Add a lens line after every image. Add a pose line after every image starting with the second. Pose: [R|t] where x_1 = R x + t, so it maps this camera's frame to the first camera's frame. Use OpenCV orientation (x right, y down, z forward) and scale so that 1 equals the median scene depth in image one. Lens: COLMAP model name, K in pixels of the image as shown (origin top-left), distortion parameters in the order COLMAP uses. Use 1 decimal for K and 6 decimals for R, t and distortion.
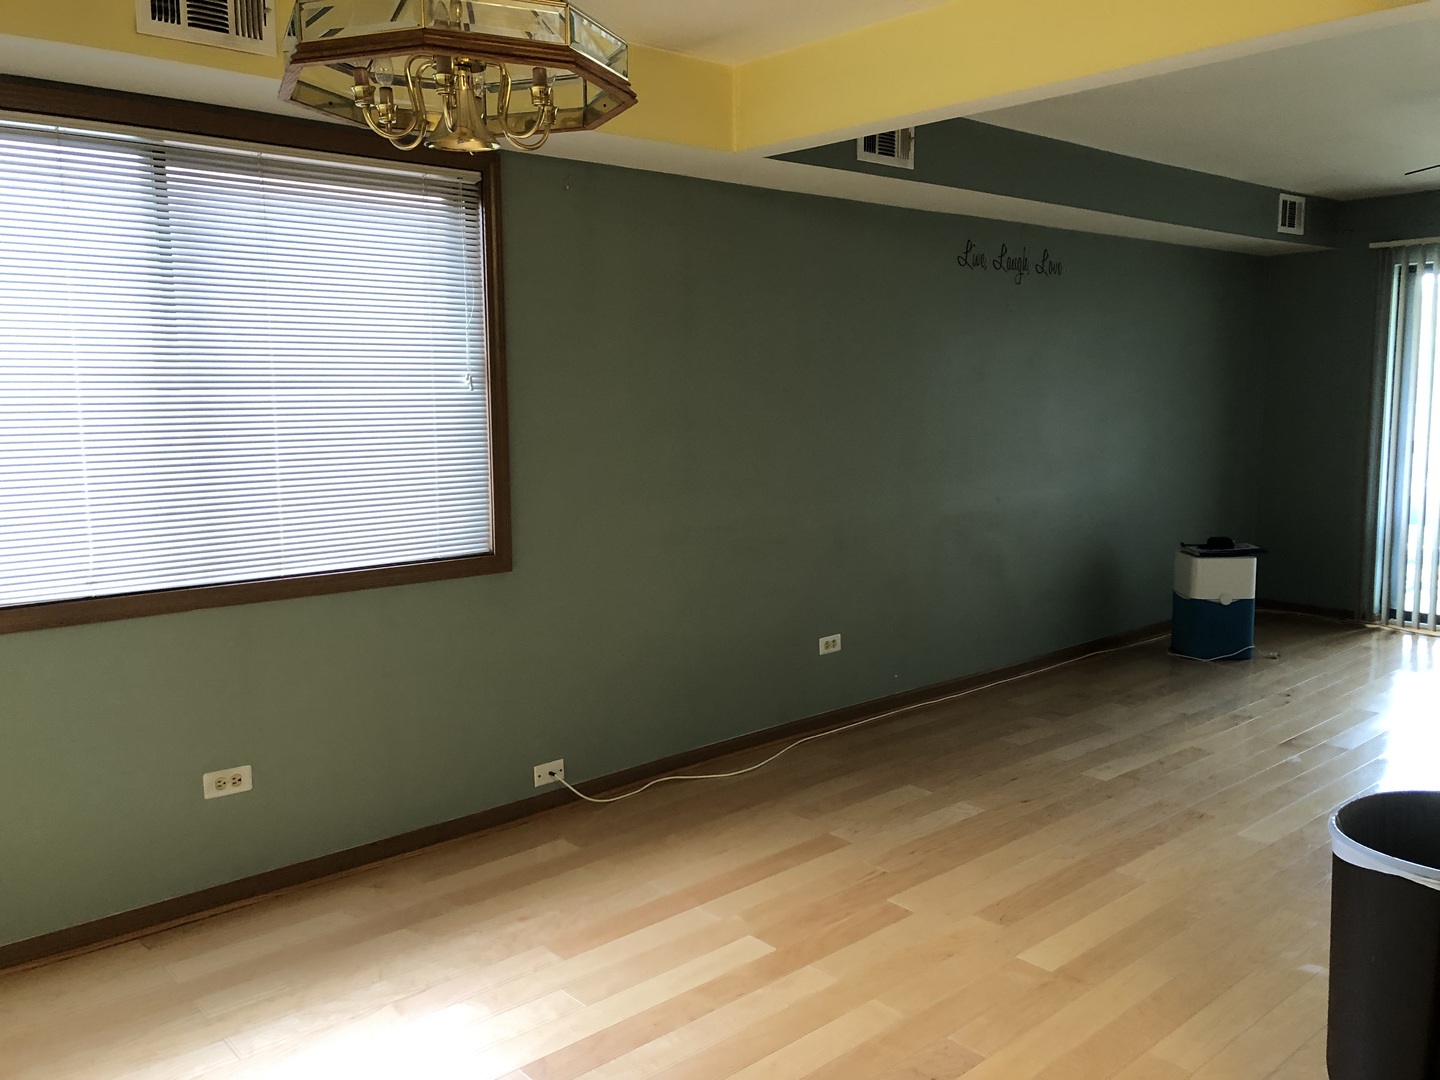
lens RADIAL K [[1175.6, 0, 706.8], [0, 1175.6, 524.8], [0, 0, 1]] dist [0.080783, -0.133594]
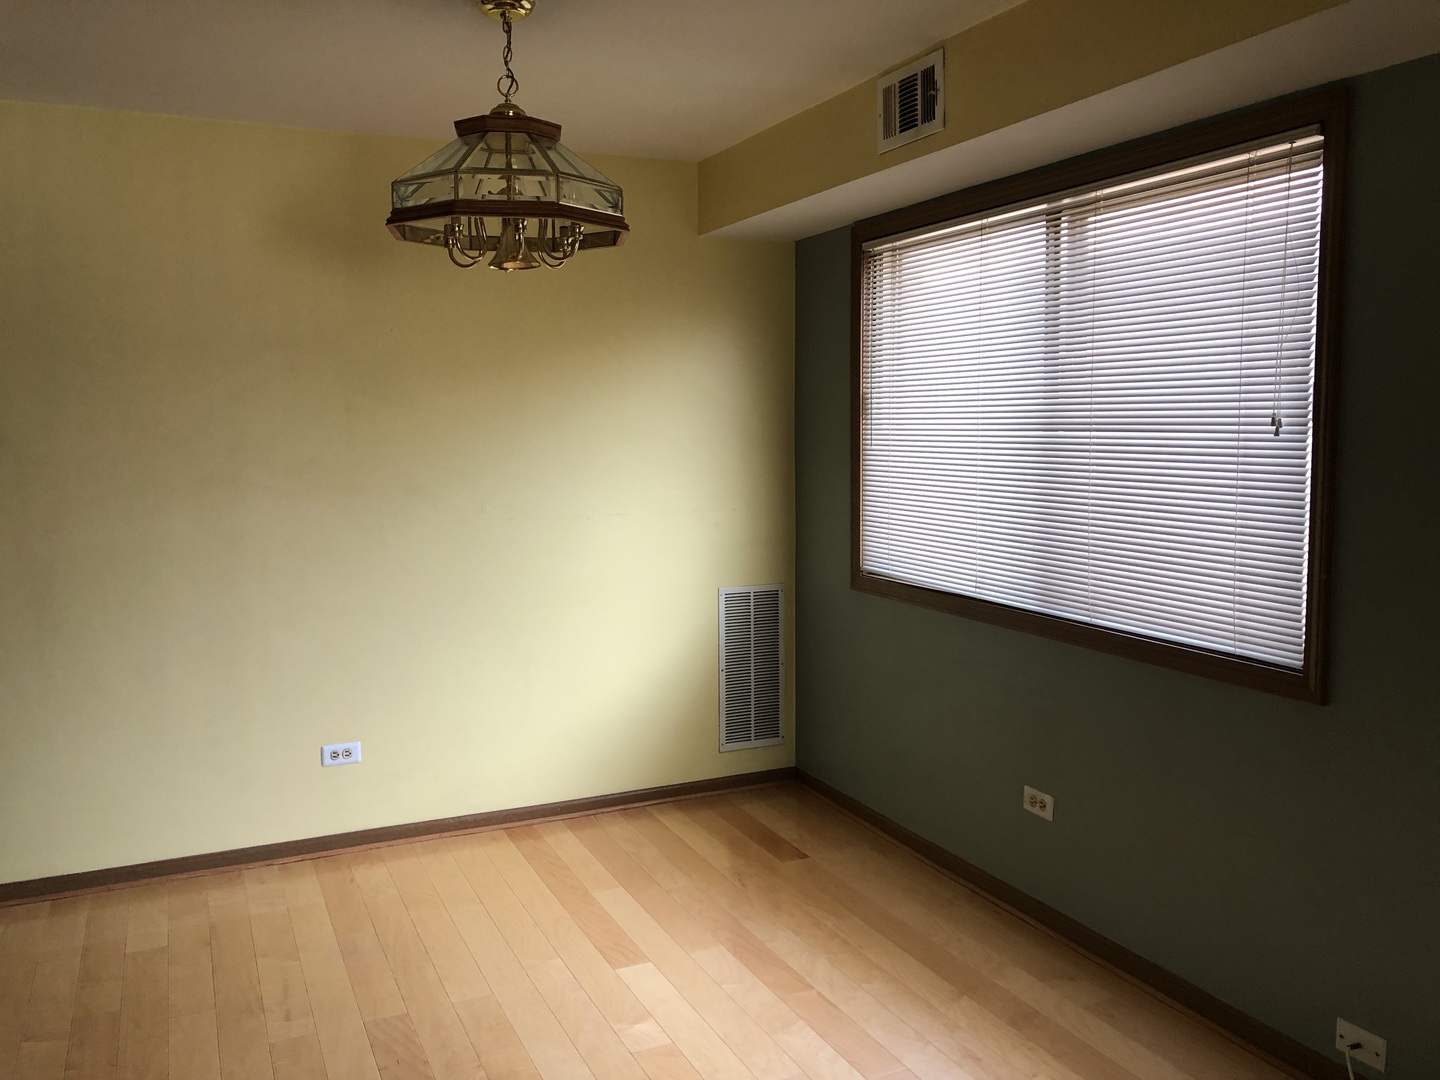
lens RADIAL K [[1175.6, 0, 706.8], [0, 1175.6, 524.8], [0, 0, 1]] dist [0.080783, -0.133594]
pose [[-0.294869, 0.092092, -0.951089, 0.573837], [-0.105693, 0.986094, 0.128249, -0.113137], [0.949674, 0.138341, -0.281035, 0.855279]]
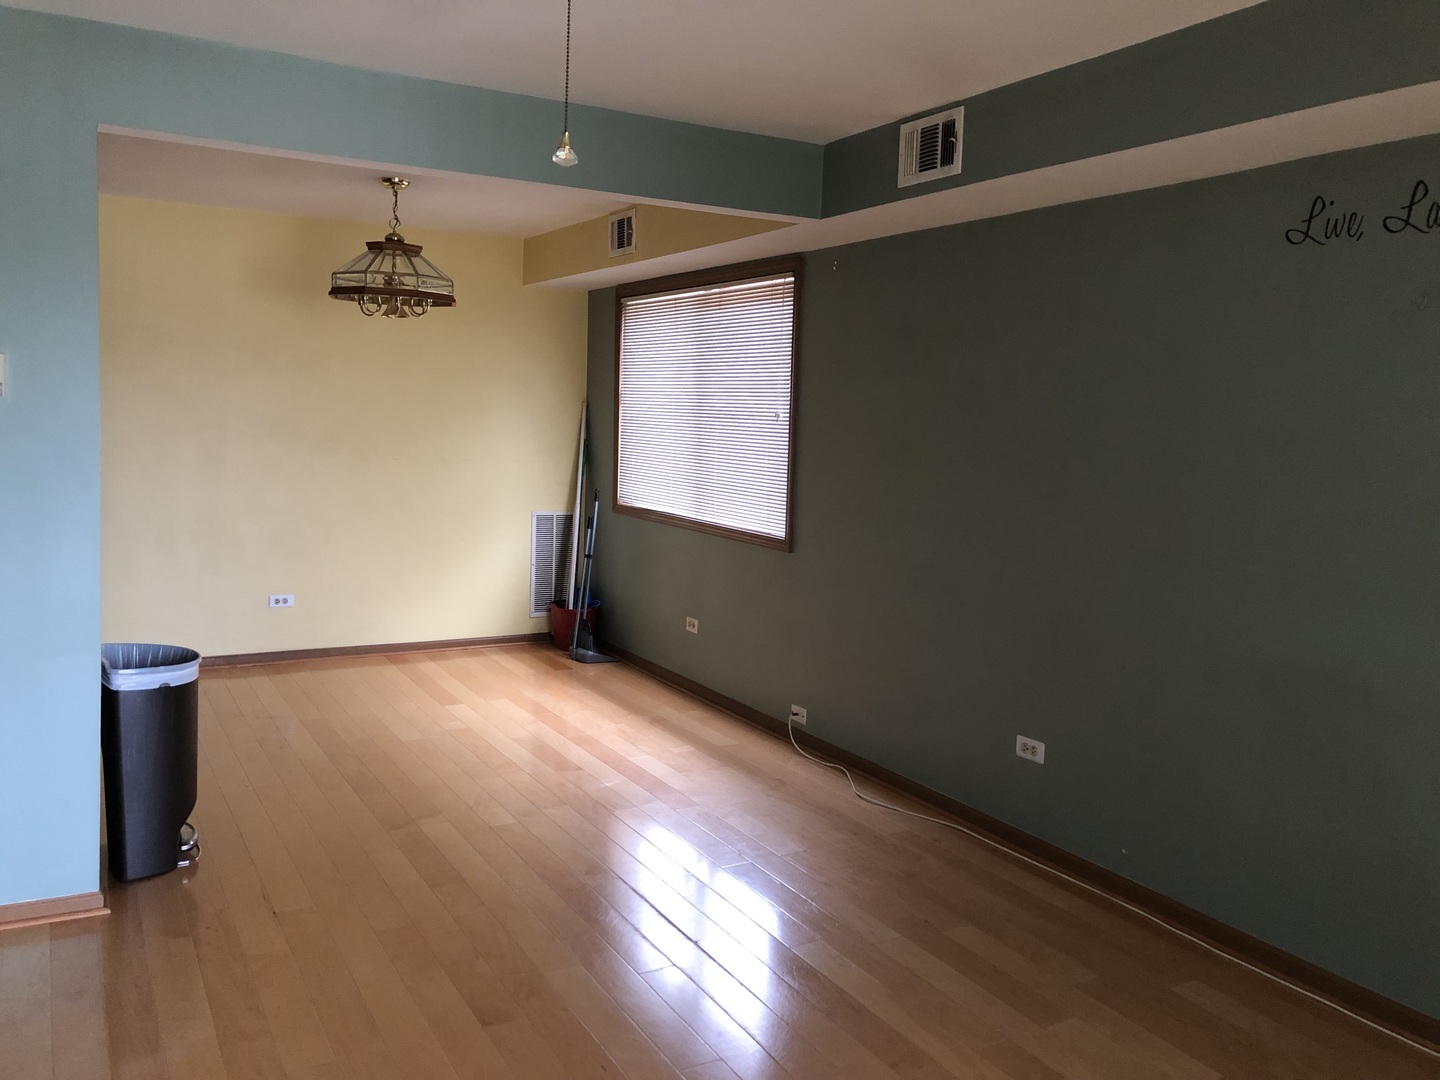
lens RADIAL K [[1195.7, 0, 719.1], [0, 1195.7, 524.7], [0, 0, 1]] dist [0.090108, -0.089456]
pose [[-0.218687, 0.091510, -0.971495, 1.239866], [-0.150321, 0.980549, 0.126201, -0.161854], [0.964147, 0.173635, -0.200678, 1.221648]]
